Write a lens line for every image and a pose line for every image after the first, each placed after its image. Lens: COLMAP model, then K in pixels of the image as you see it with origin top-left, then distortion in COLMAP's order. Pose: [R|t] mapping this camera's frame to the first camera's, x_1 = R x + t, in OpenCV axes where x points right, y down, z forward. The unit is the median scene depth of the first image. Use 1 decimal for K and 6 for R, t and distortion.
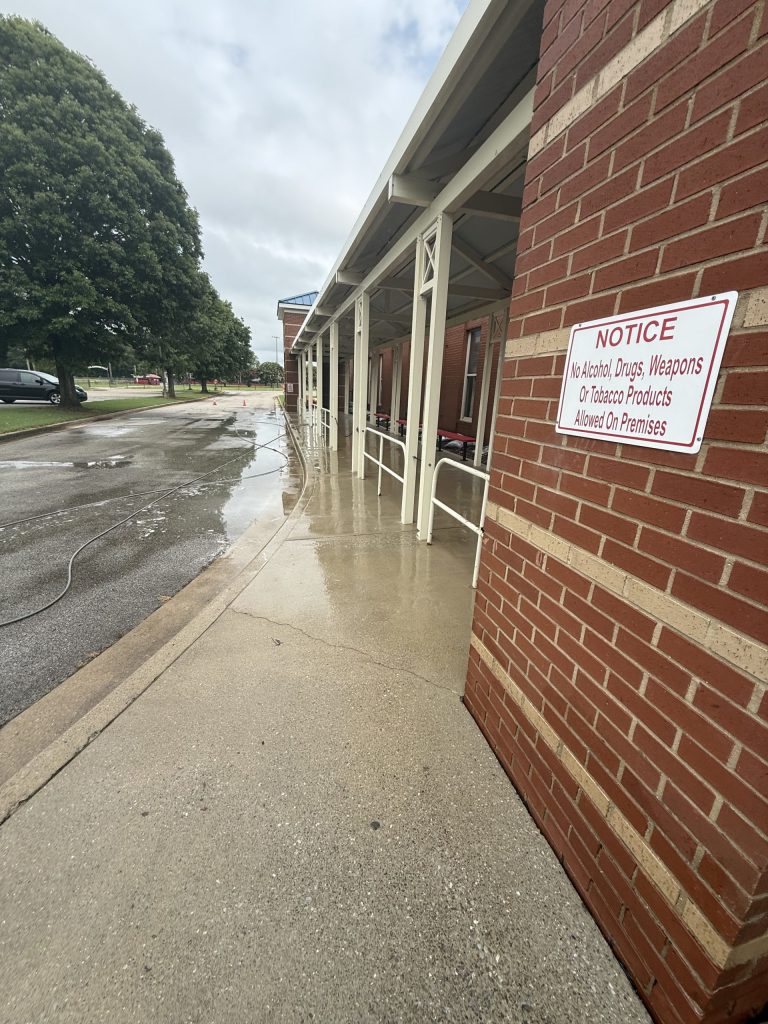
lens RADIAL K [[408.7, 0, 381.8], [0, 408.7, 510.4], [0, 0, 1]] dist [0.000770, 0.000481]
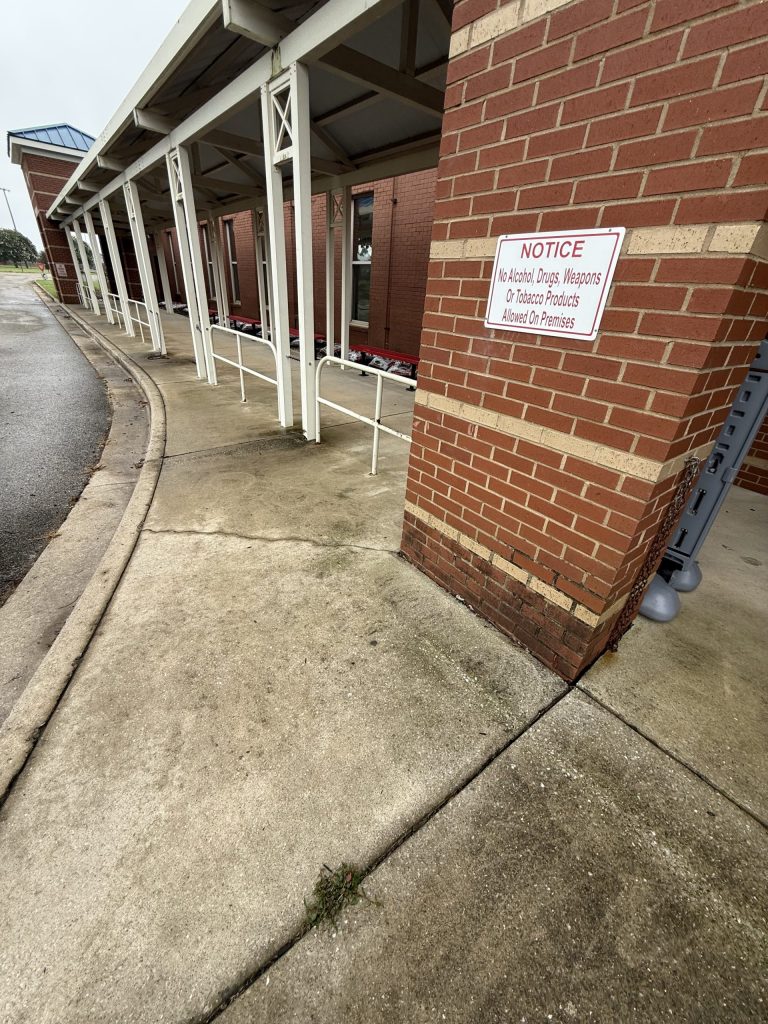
lens RADIAL K [[408.7, 0, 381.9], [0, 408.7, 510.3], [0, 0, 1]] dist [0.000770, 0.000481]
pose [[0.920845, -0.172532, 0.349682, -0.439107], [0.088451, 0.965831, 0.243612, 0.025266], [-0.379765, -0.193399, 0.904641, -0.161990]]
